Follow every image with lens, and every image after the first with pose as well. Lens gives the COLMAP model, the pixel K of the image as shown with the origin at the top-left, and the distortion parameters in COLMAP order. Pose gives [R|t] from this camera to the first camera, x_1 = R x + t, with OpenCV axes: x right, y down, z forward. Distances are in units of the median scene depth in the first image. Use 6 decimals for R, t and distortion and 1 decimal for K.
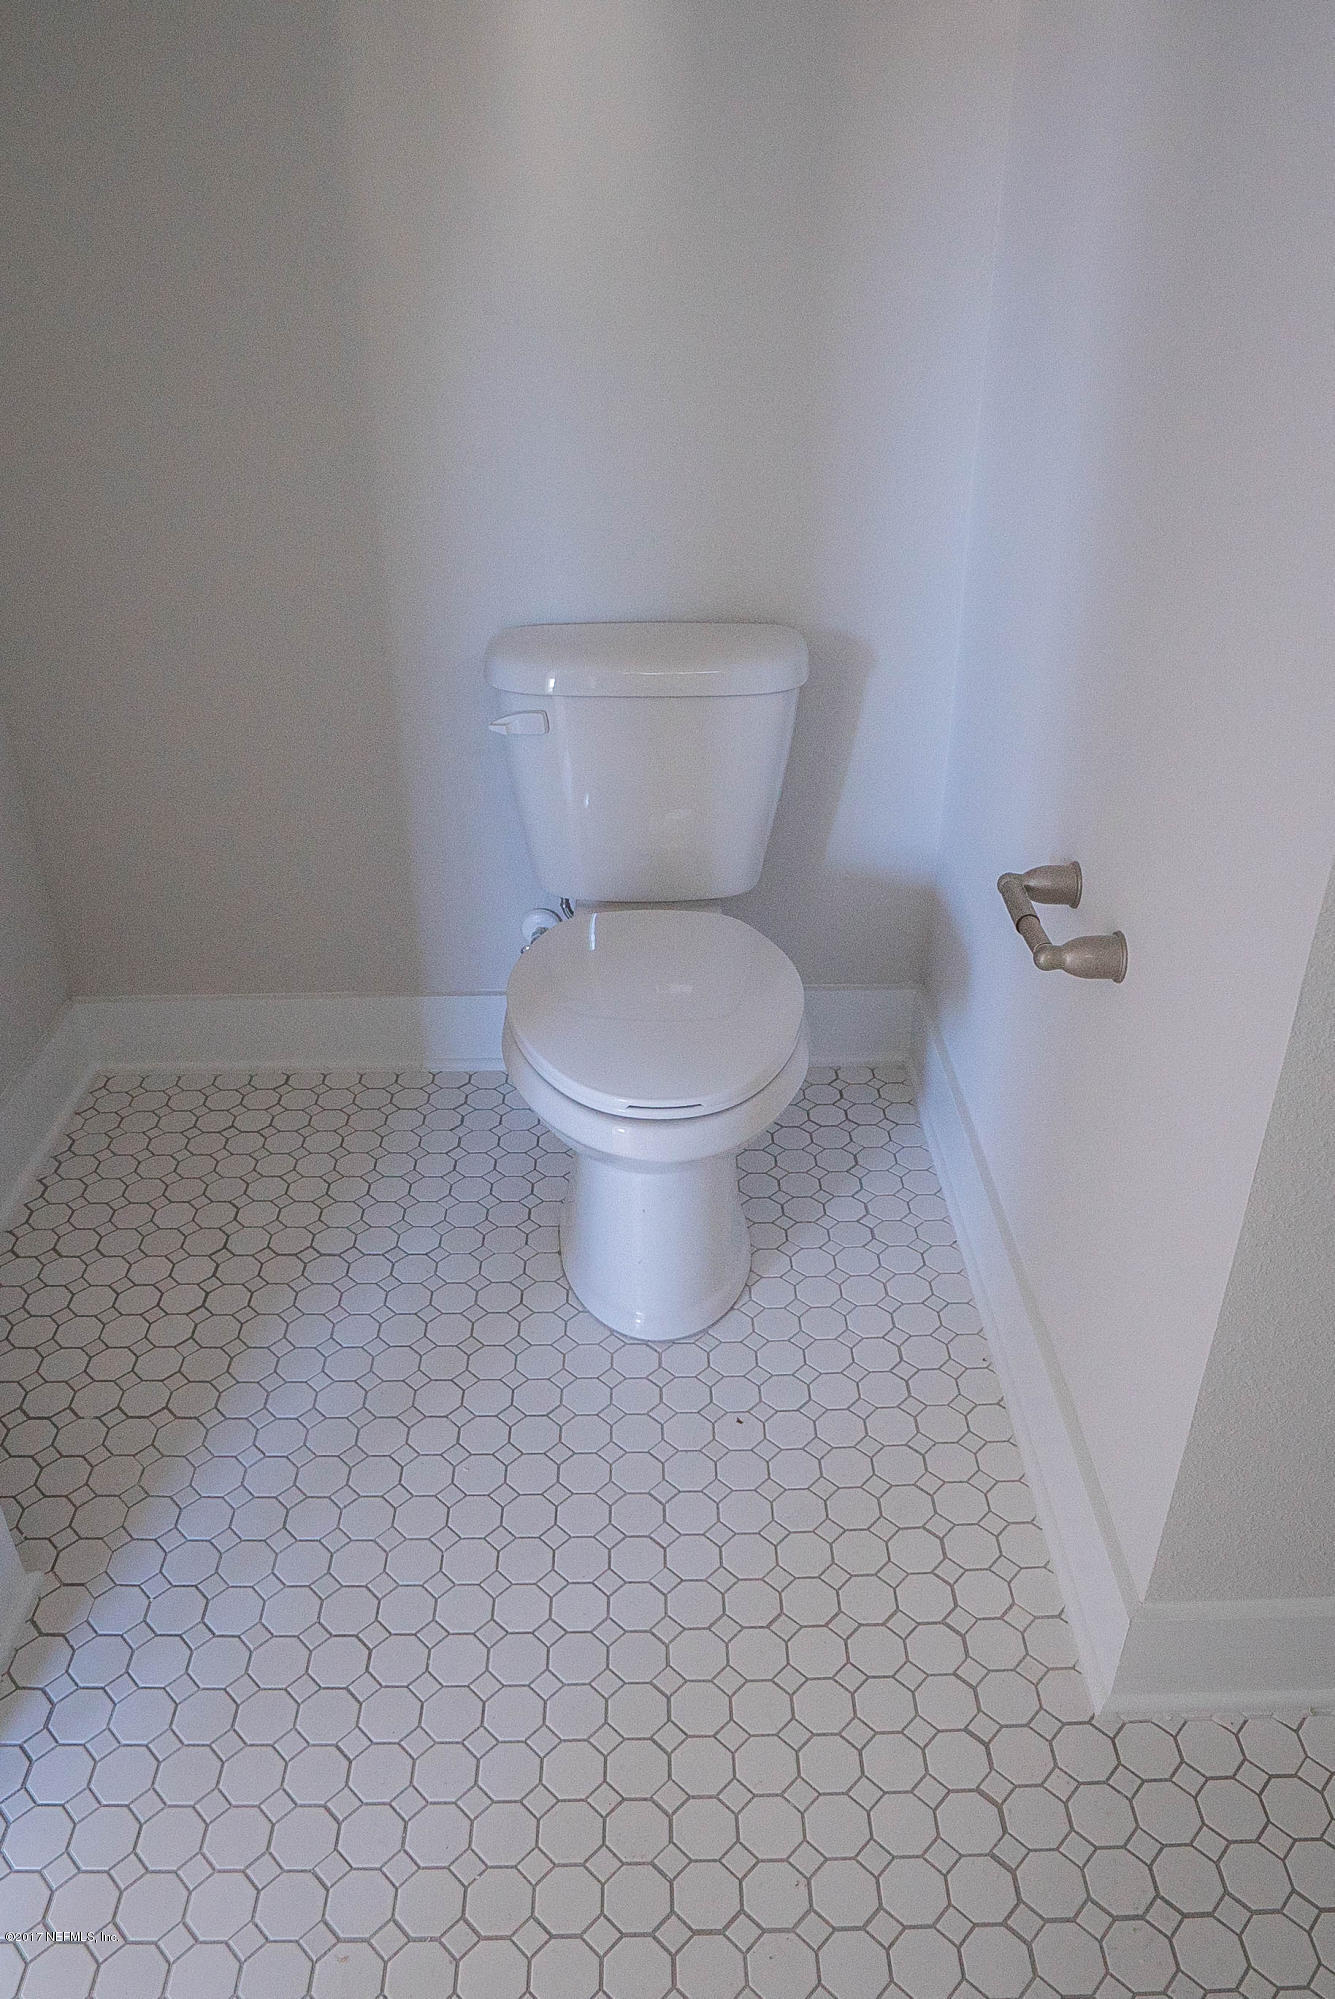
lens RADIAL K [[1421.1, 0, 660.7], [0, 1421.1, 998.4], [0, 0, 1]] dist [-0.065919, 0.028594]
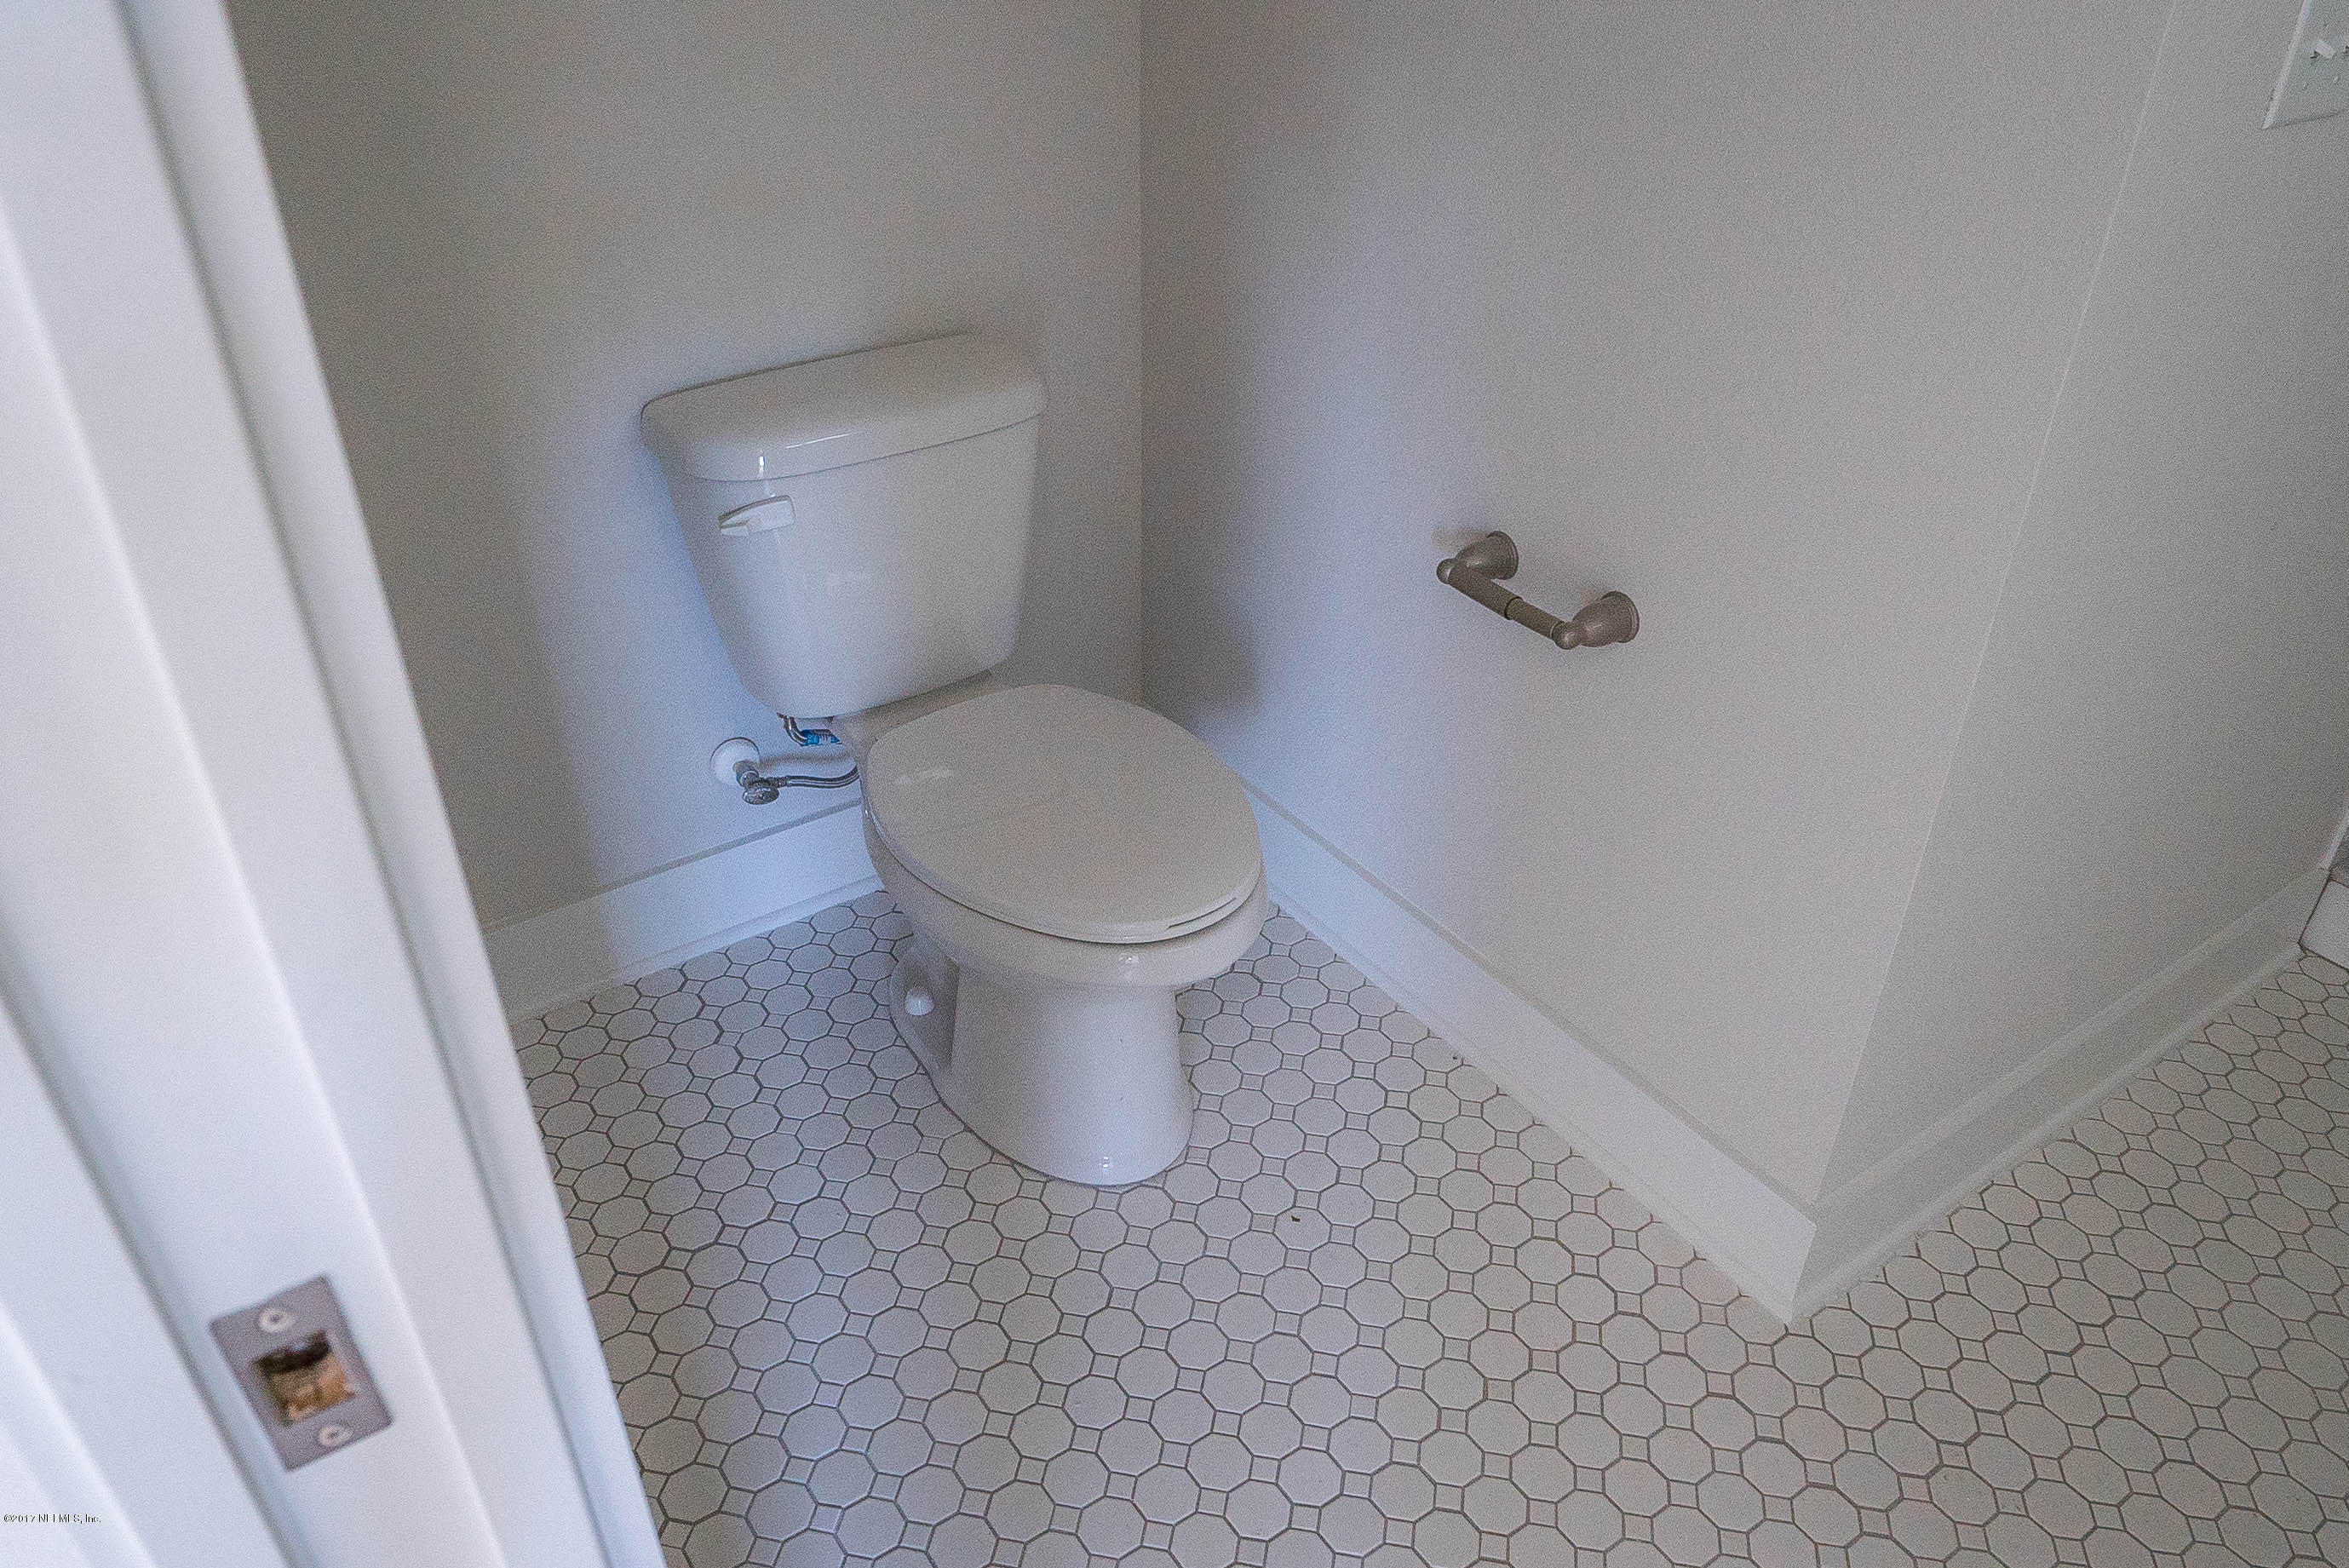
lens RADIAL K [[1669.9, 0, 1167.9], [0, 1669.9, 782.0], [0, 0, 1]] dist [-0.065919, 0.028594]
pose [[0.840459, -0.295044, 0.454508, -0.395234], [0.268018, 0.955330, 0.124544, -0.116112], [-0.470951, 0.017142, 0.881993, 0.094222]]
